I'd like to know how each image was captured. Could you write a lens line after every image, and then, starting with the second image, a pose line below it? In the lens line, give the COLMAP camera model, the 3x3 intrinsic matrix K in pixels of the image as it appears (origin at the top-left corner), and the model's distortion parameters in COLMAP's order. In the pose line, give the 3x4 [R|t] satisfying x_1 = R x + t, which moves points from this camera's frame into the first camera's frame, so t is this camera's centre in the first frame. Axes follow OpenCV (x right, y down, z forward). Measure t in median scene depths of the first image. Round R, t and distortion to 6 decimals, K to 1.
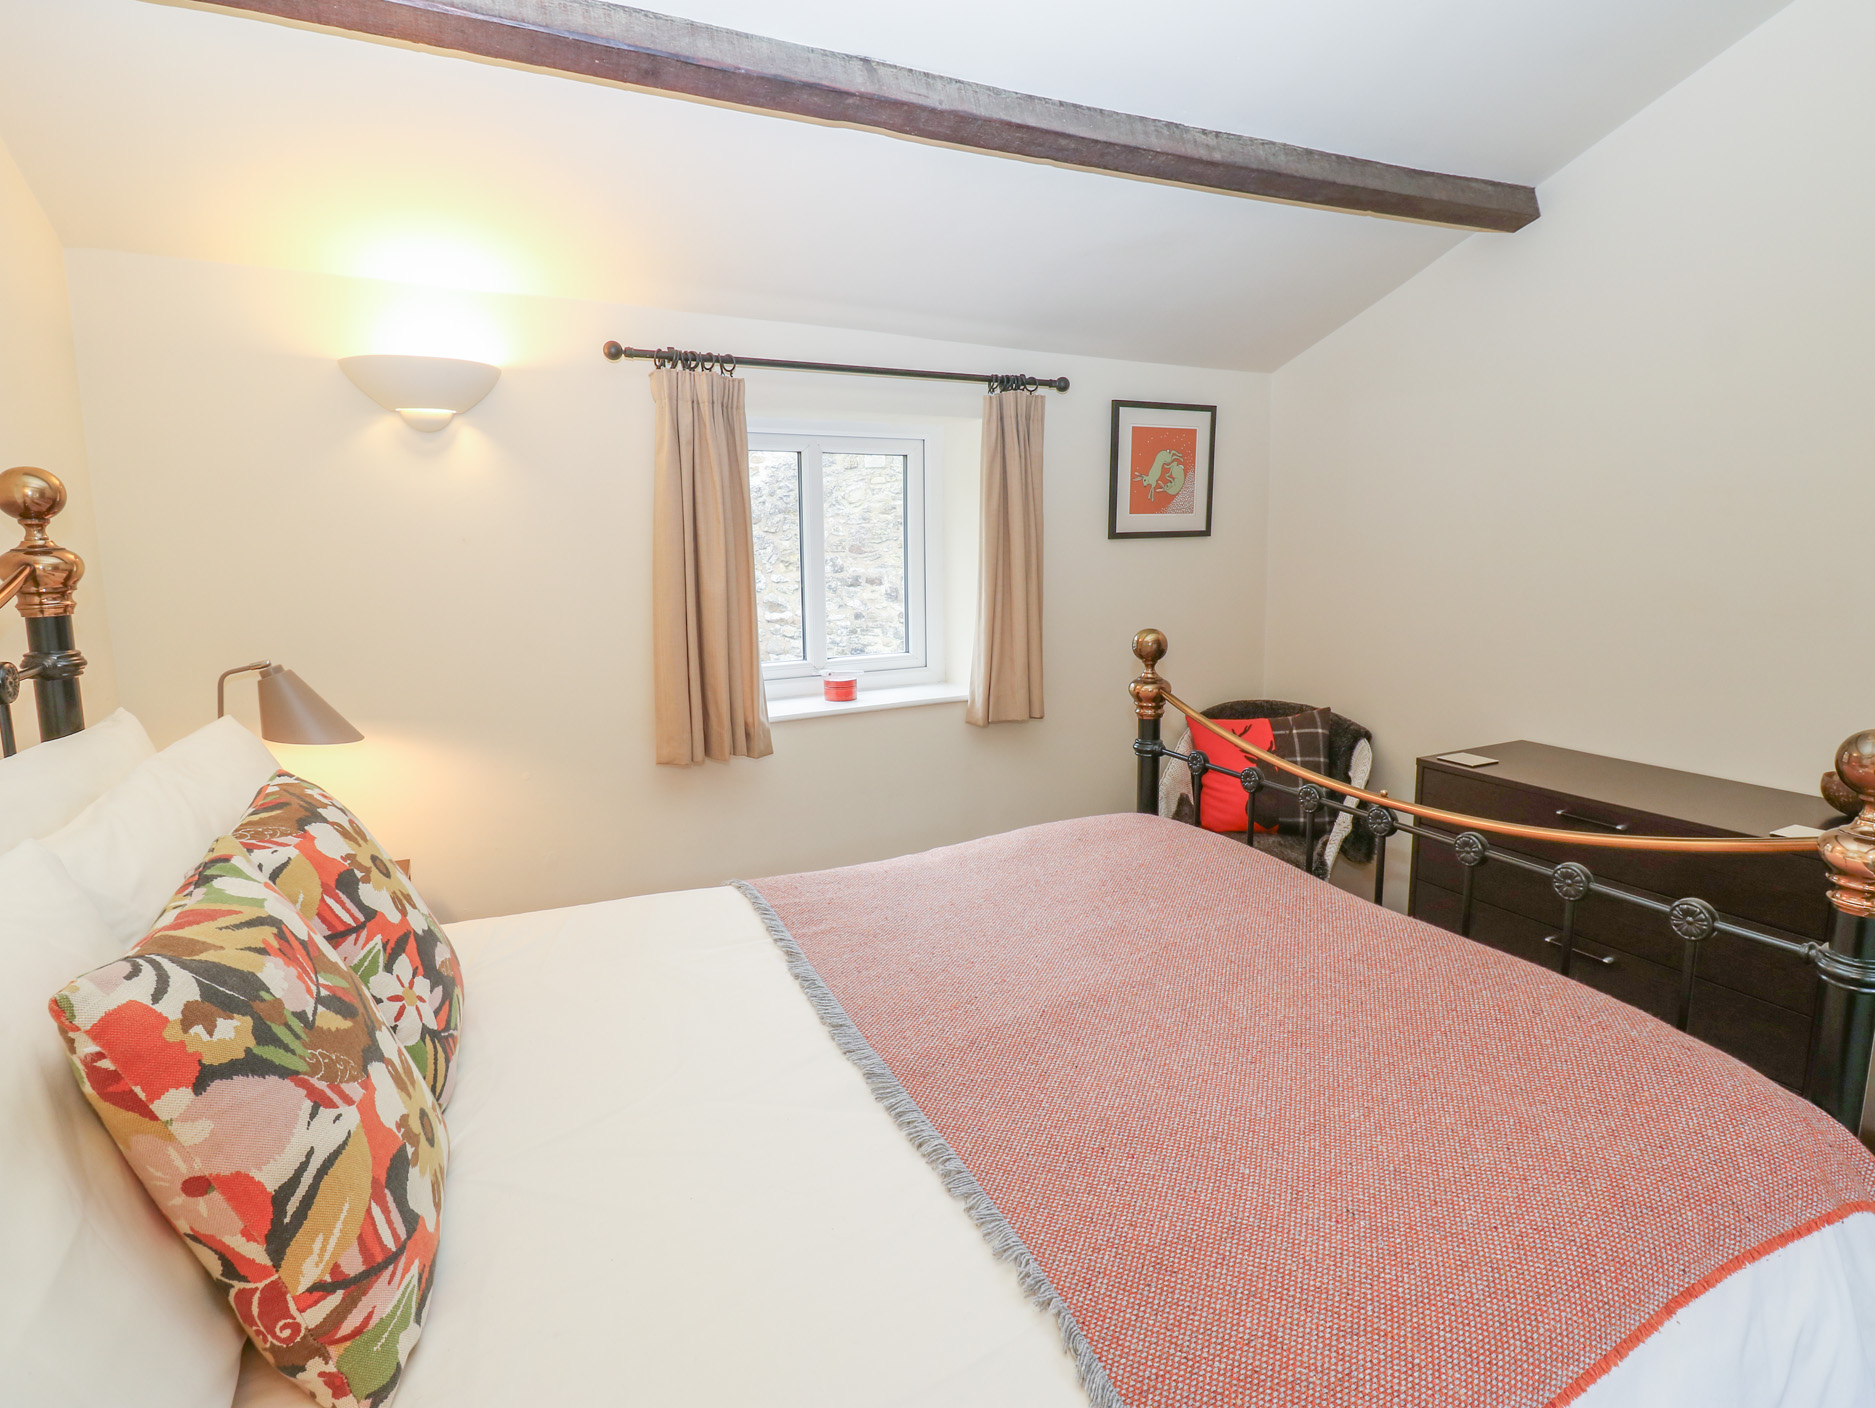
lens RADIAL K [[981.6, 0, 964.1], [0, 981.6, 676.5], [0, 0, 1]] dist [0.000576, -0.014293]
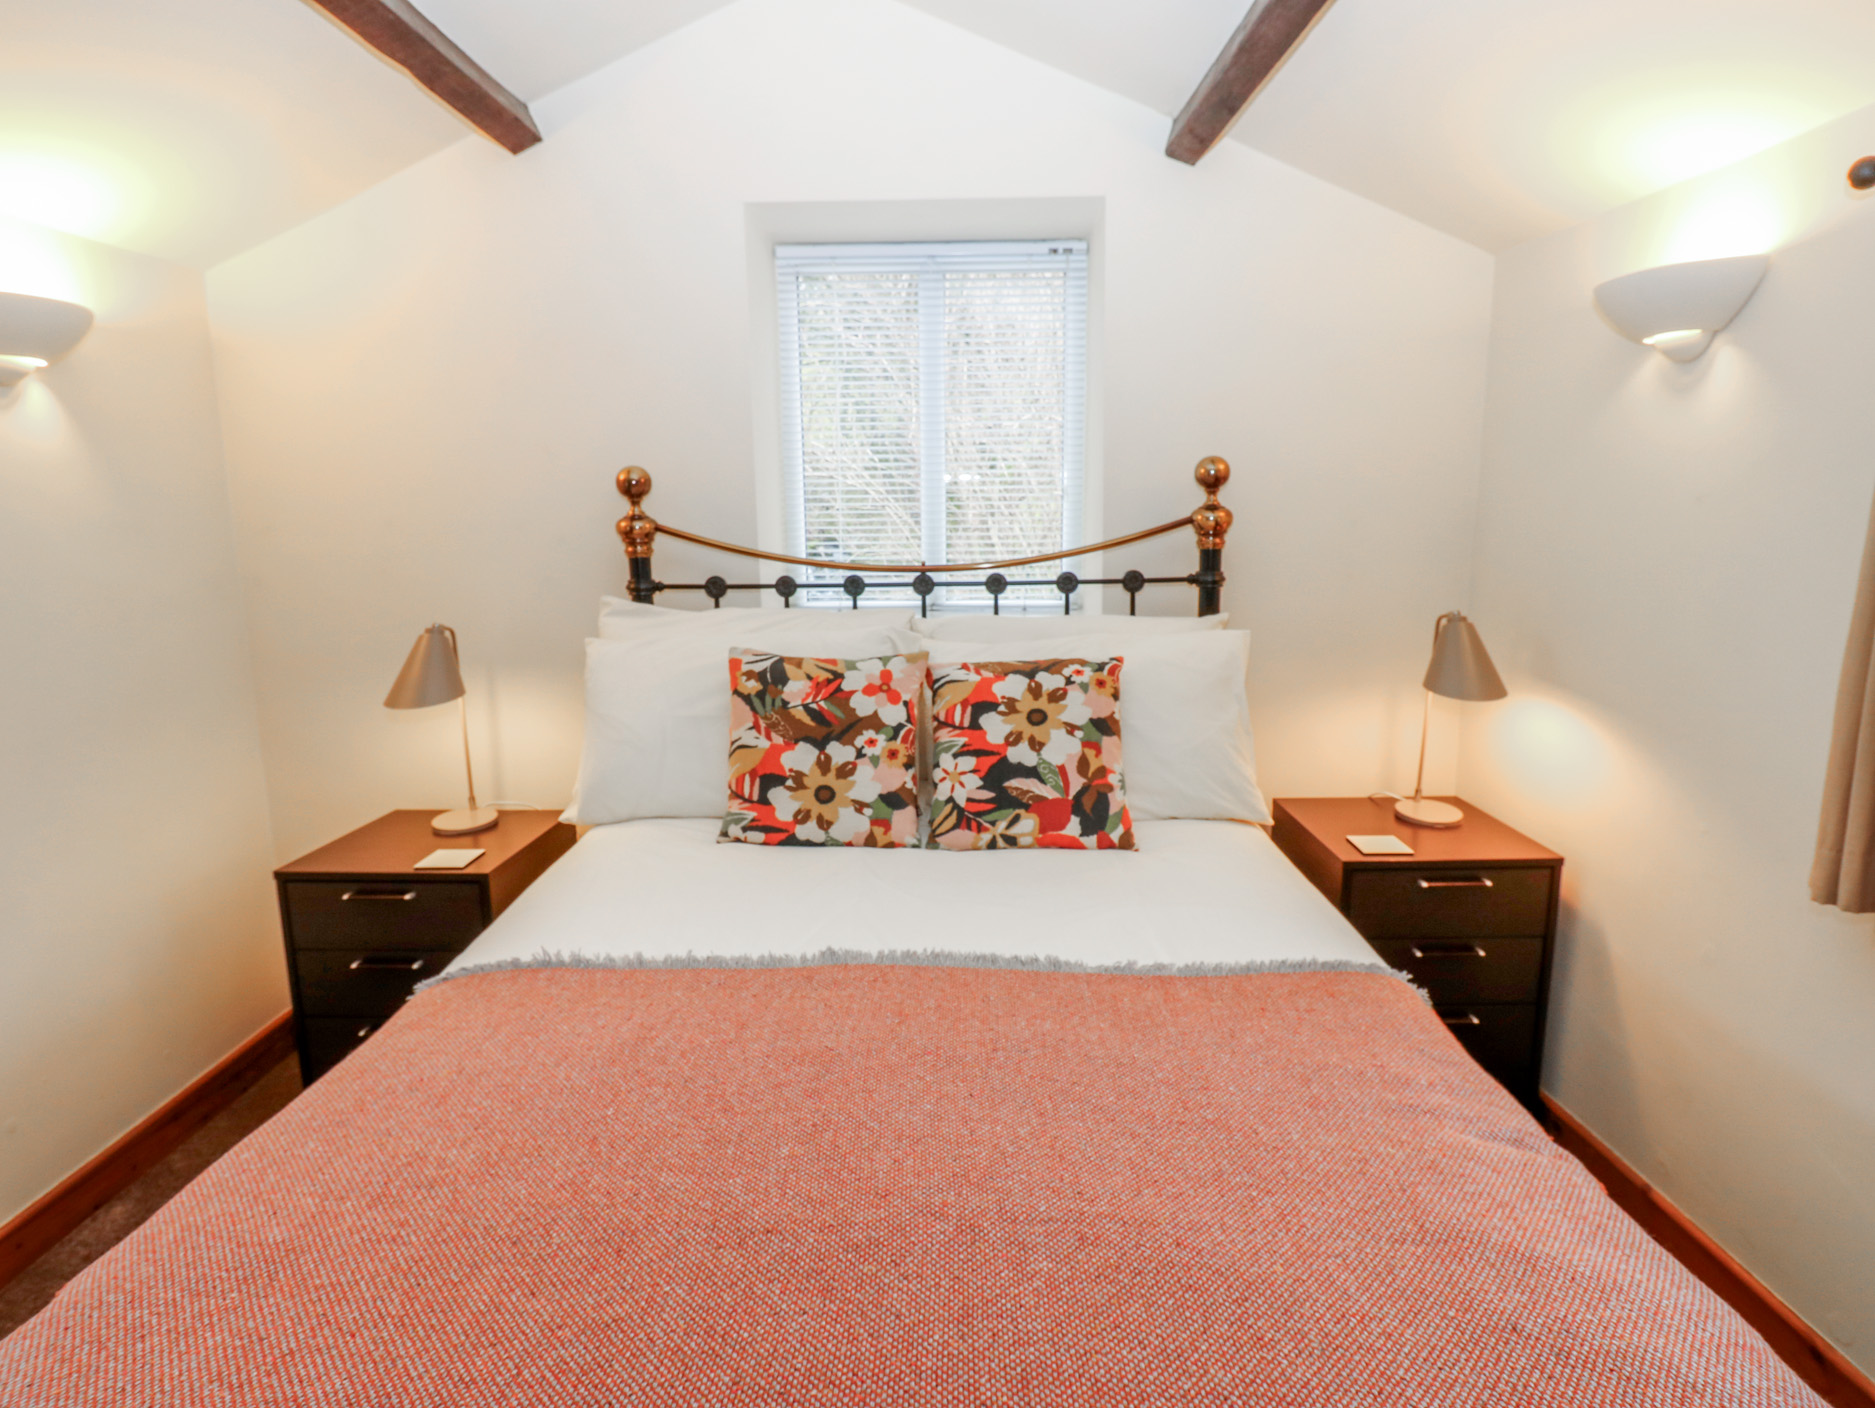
lens RADIAL K [[992.9, 0, 946.3], [0, 992.9, 671.6], [0, 0, 1]] dist [0.002192, -0.015233]
pose [[-0.461917, 0.154168, -0.873421, 0.624749], [-0.112707, 0.966590, 0.230220, -0.166020], [0.879733, 0.204784, -0.429108, 1.161857]]
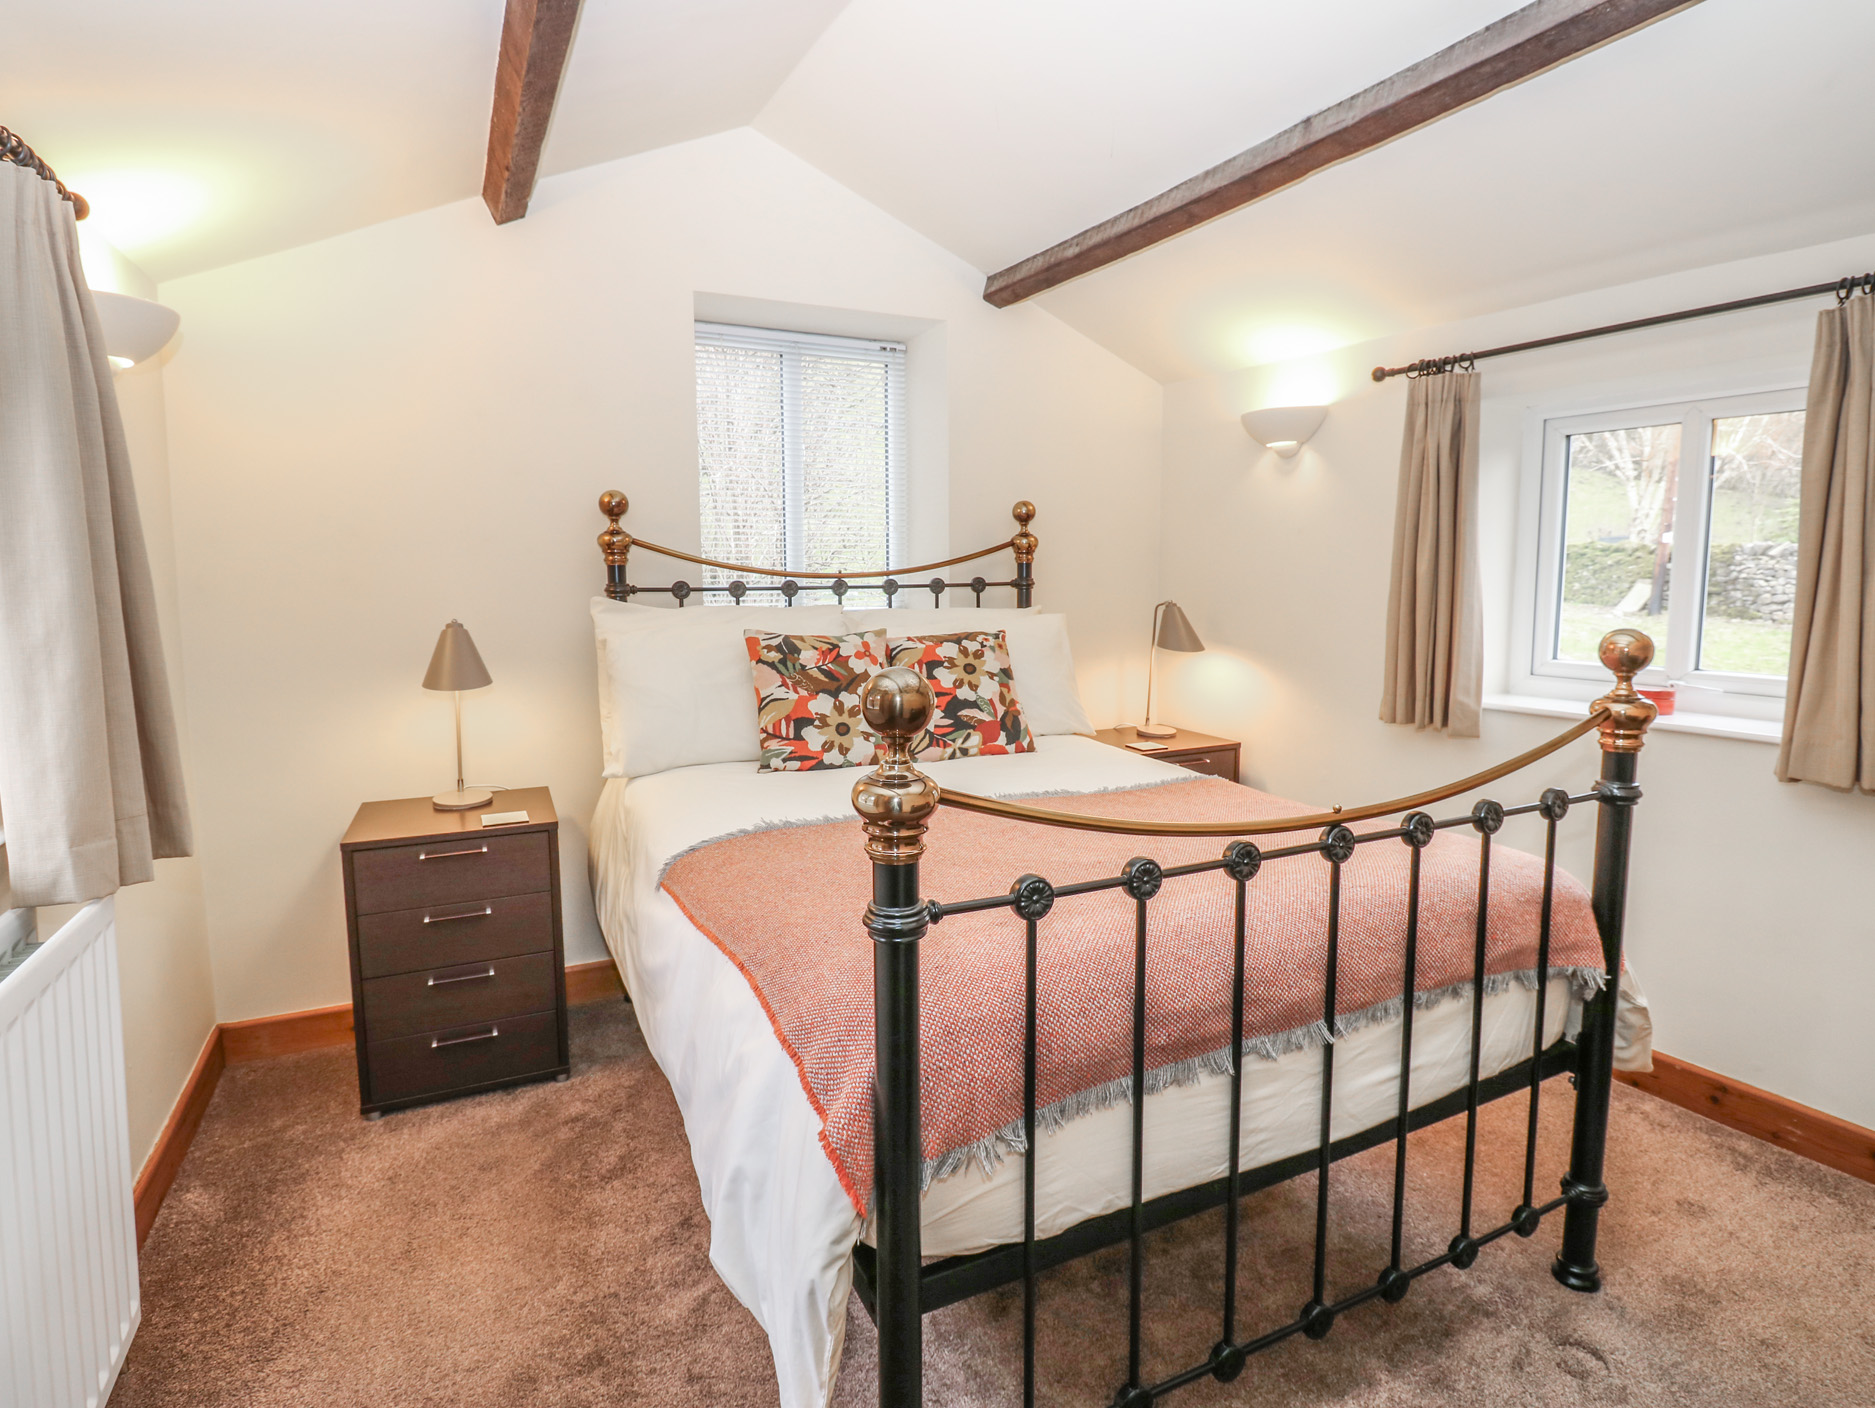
lens RADIAL K [[992.9, 0, 946.3], [0, 992.9, 671.6], [0, 0, 1]] dist [0.002192, -0.015233]
pose [[-0.001512, 0.112165, -0.993688, 1.291777], [-0.141473, 0.983671, 0.111249, -0.037204], [0.989941, 0.140748, 0.014381, 0.693641]]
